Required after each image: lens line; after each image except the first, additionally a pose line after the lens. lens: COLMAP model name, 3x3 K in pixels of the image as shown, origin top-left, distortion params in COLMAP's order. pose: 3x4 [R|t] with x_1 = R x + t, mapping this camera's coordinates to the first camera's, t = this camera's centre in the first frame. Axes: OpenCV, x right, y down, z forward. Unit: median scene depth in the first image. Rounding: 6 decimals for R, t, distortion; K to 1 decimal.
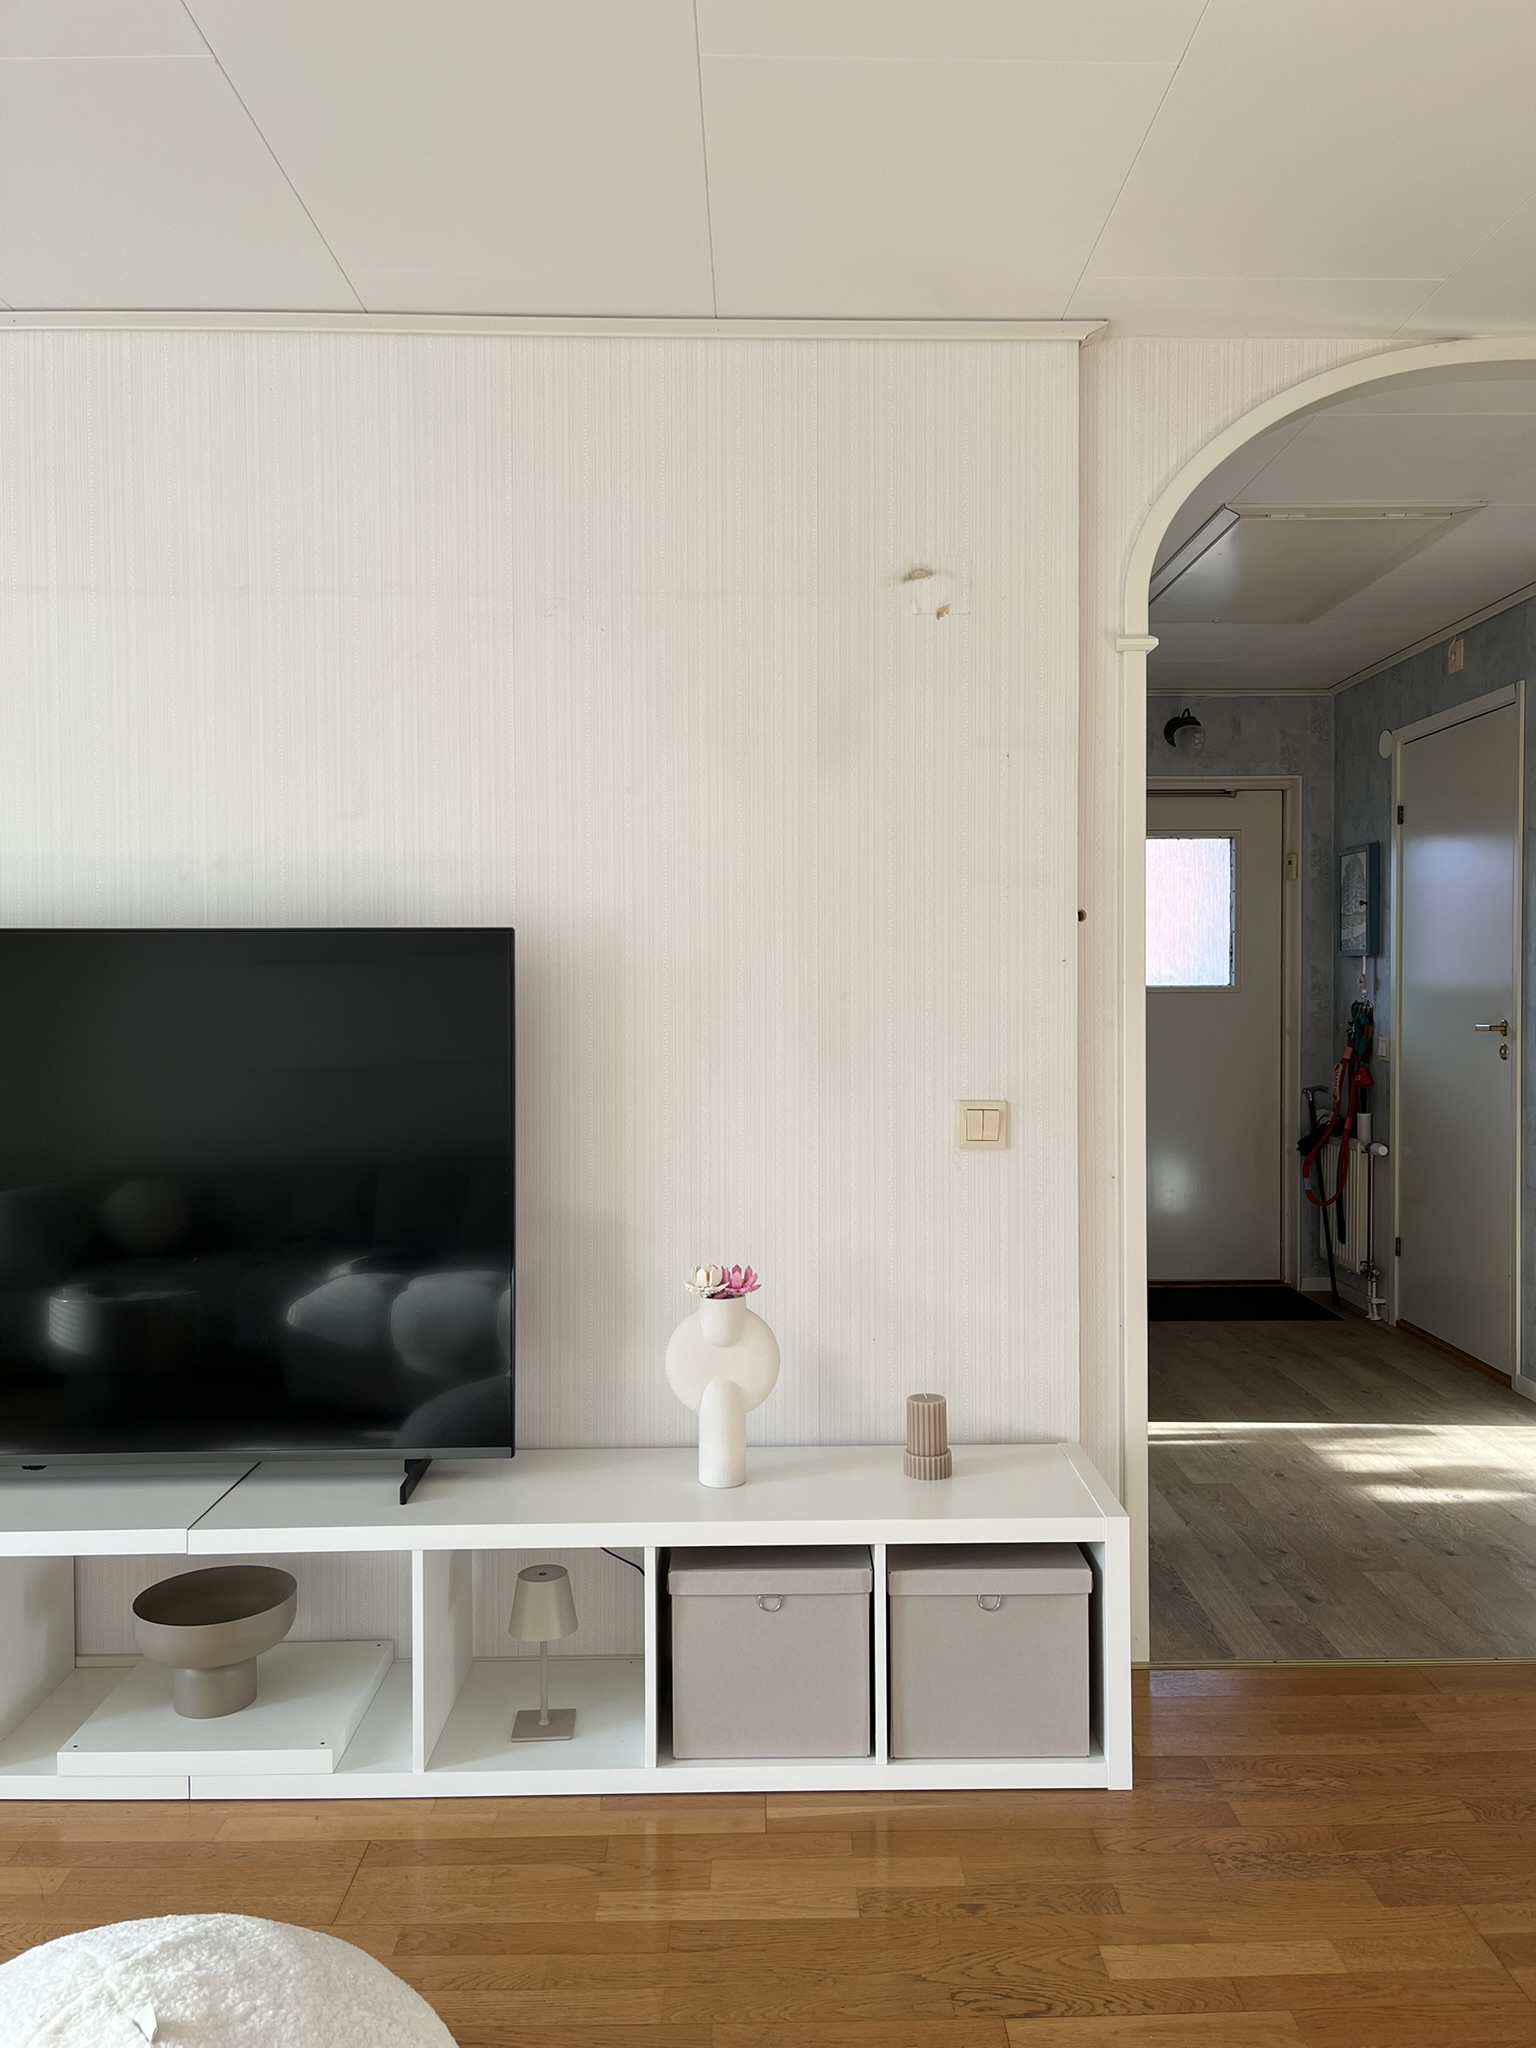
lens RADIAL K [[1549.5, 0, 804.9], [0, 1549.5, 1014.0], [0, 0, 1]] dist [0.061416, -0.086970]
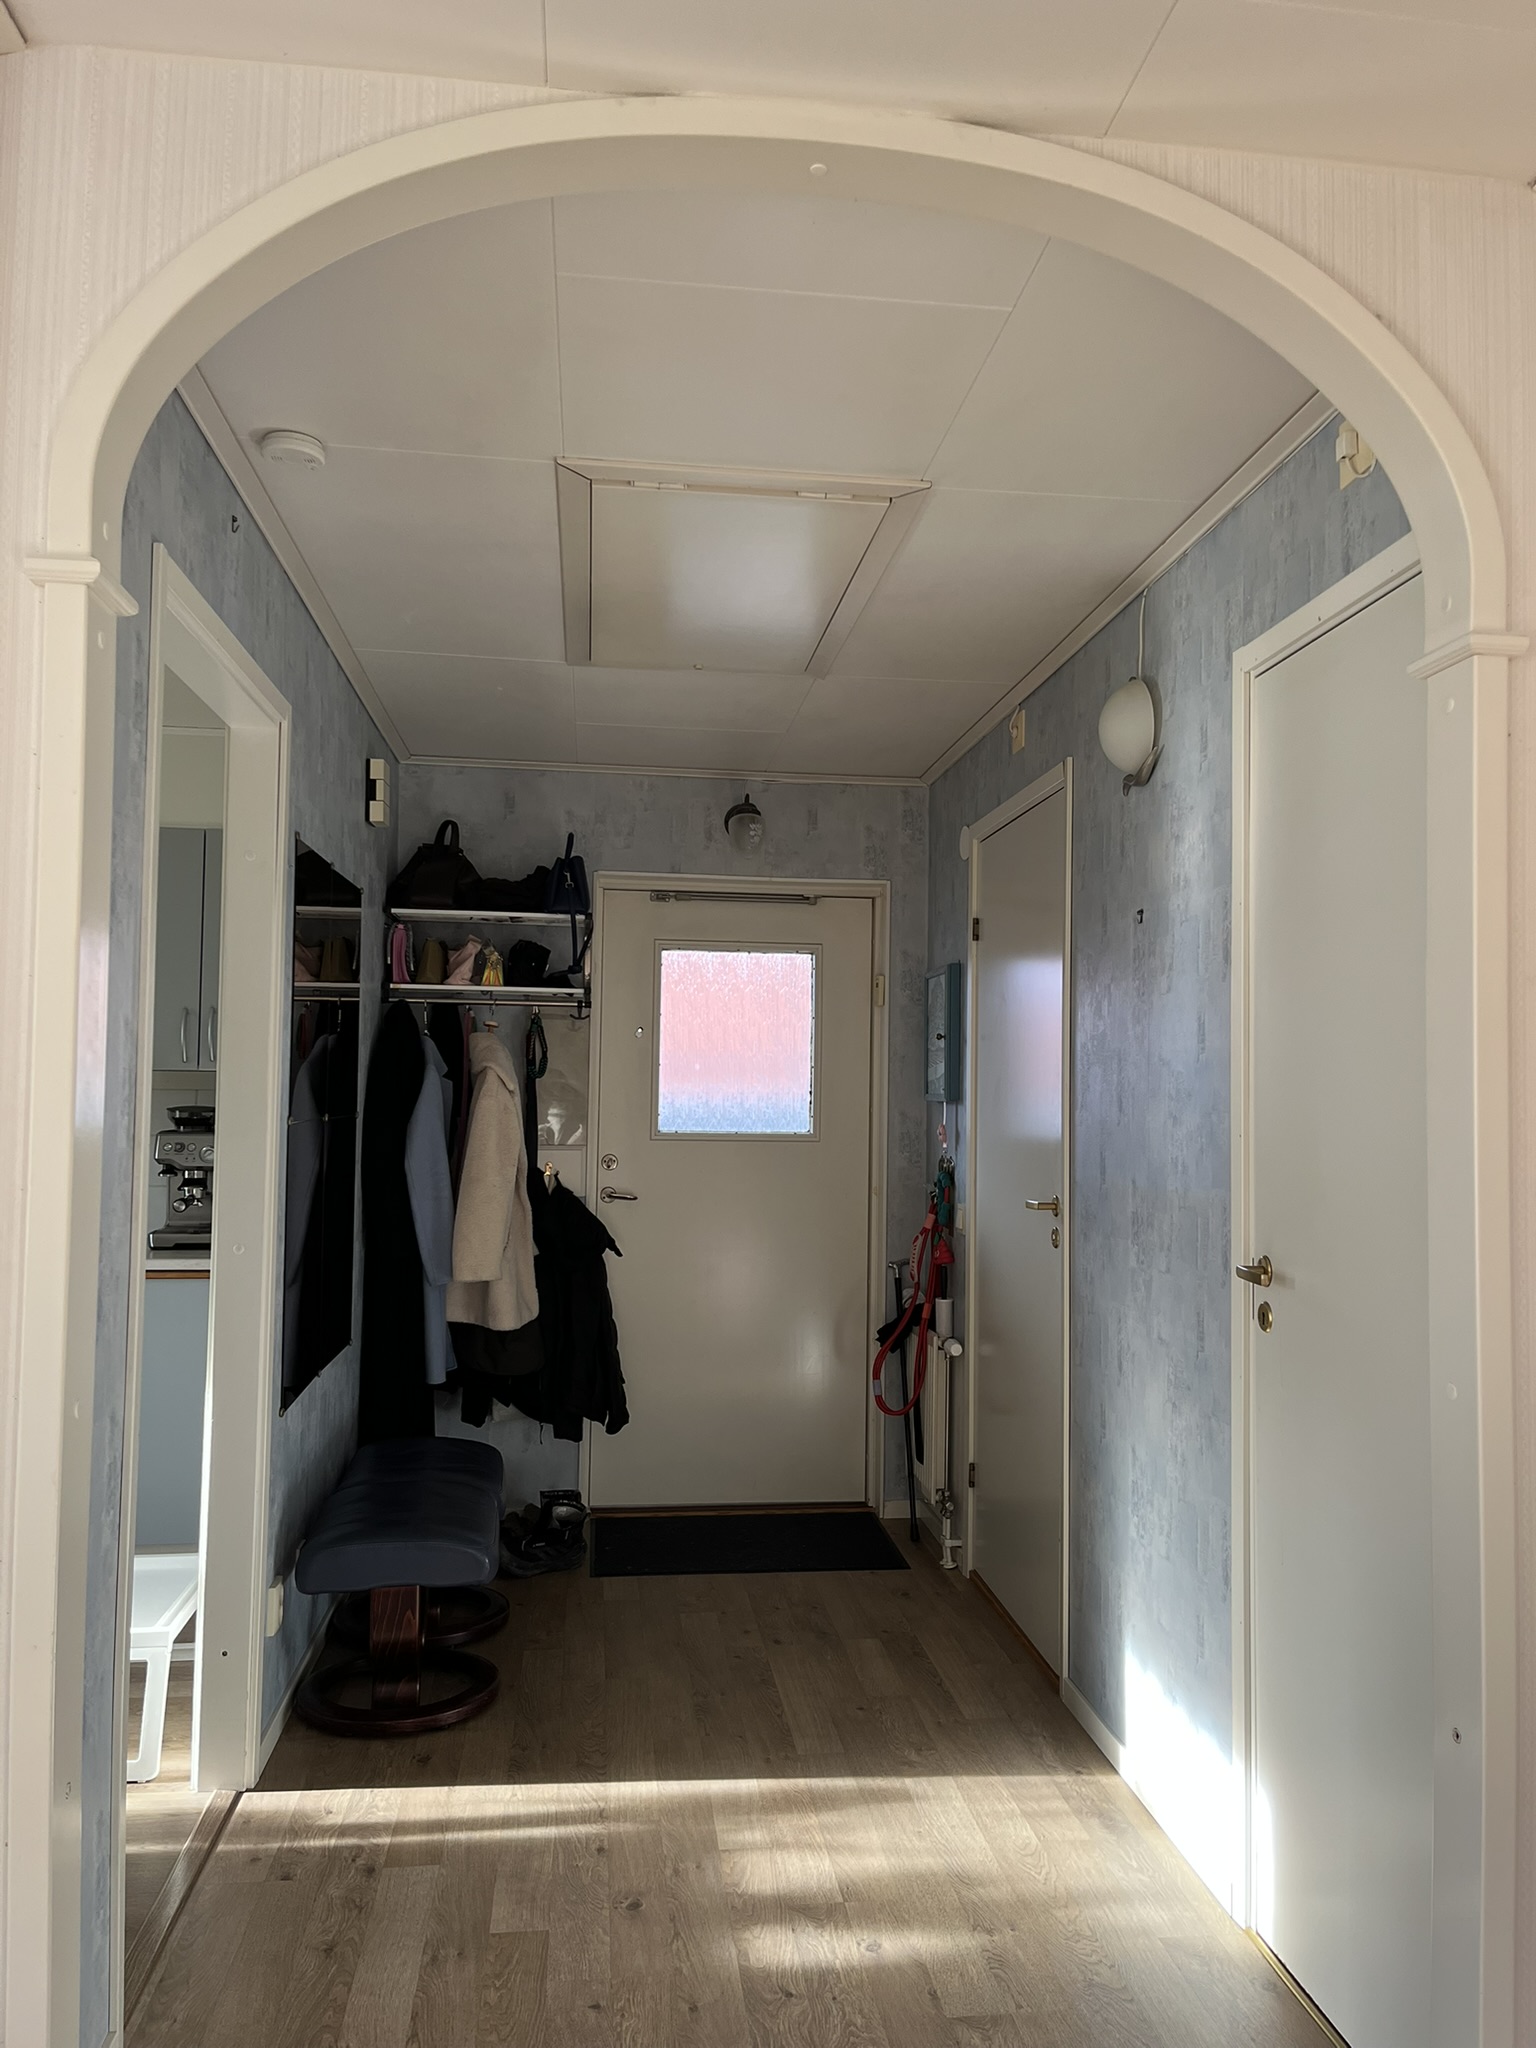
lens RADIAL K [[1549.5, 0, 800.6], [0, 1549.5, 1017.7], [0, 0, 1]] dist [0.061416, -0.086970]
pose [[0.993937, 0.022660, 0.107589, 0.203426], [-0.014885, 0.997256, -0.072525, -0.022031], [-0.108937, 0.070483, 0.991547, 0.215127]]
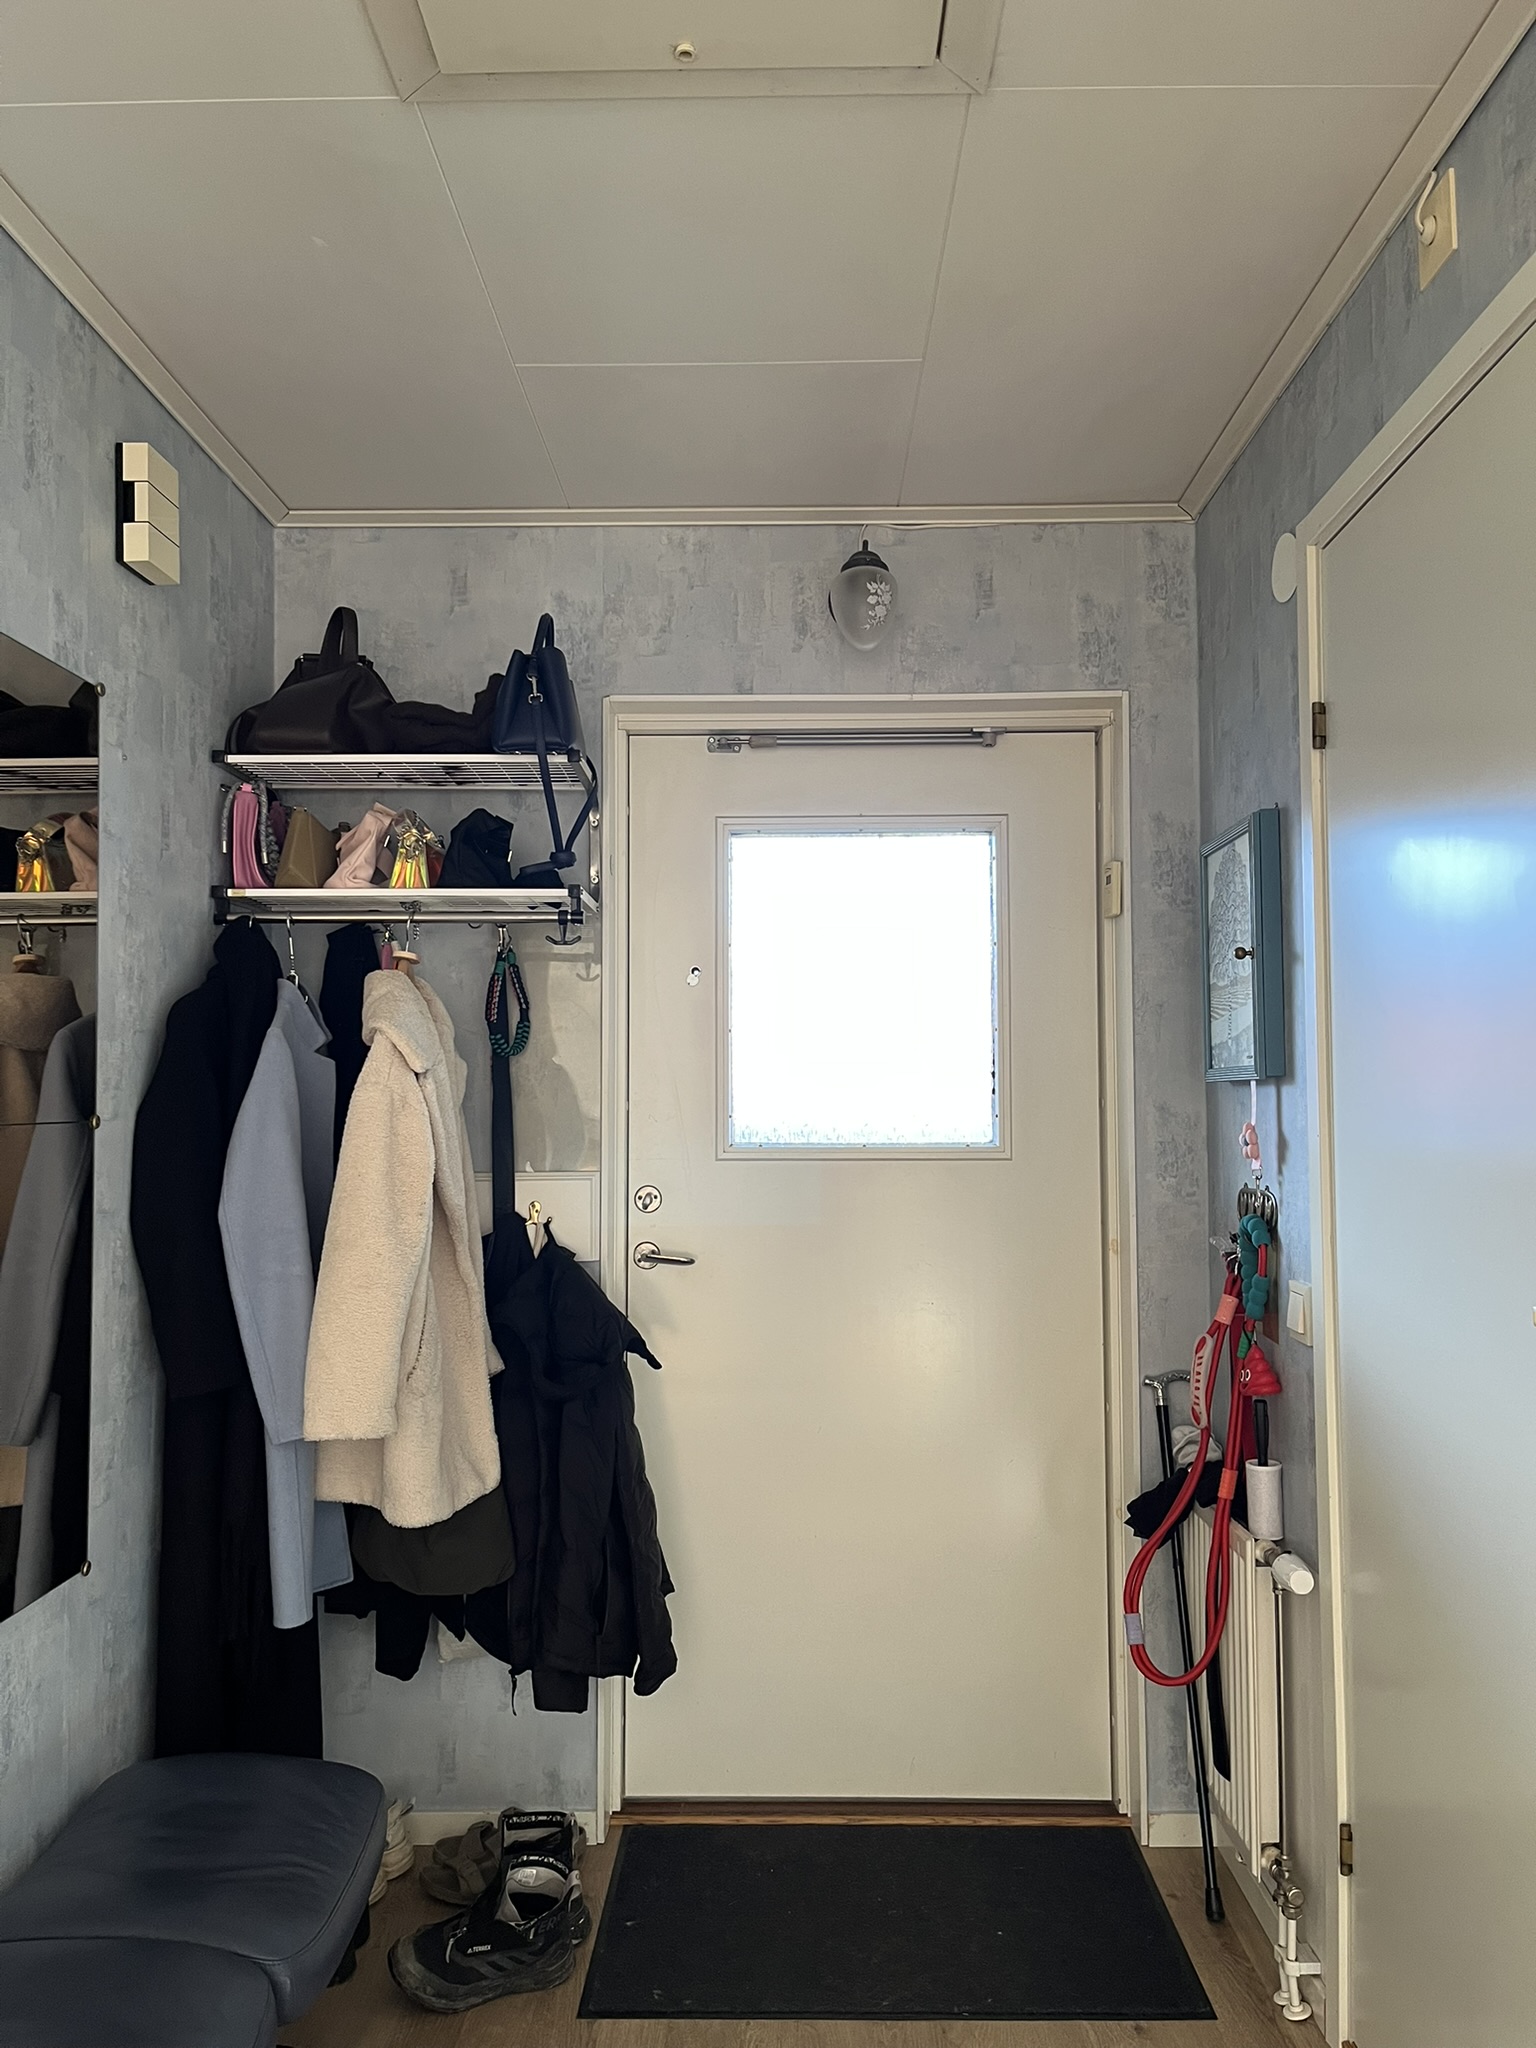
lens RADIAL K [[1549.5, 0, 777.0], [0, 1549.5, 1028.7], [0, 0, 1]] dist [0.061416, -0.086970]
pose [[0.999278, -0.002680, -0.037908, 0.255422], [-0.000117, 0.997290, -0.073576, -0.021096], [0.038003, 0.073527, 0.996569, 0.598100]]
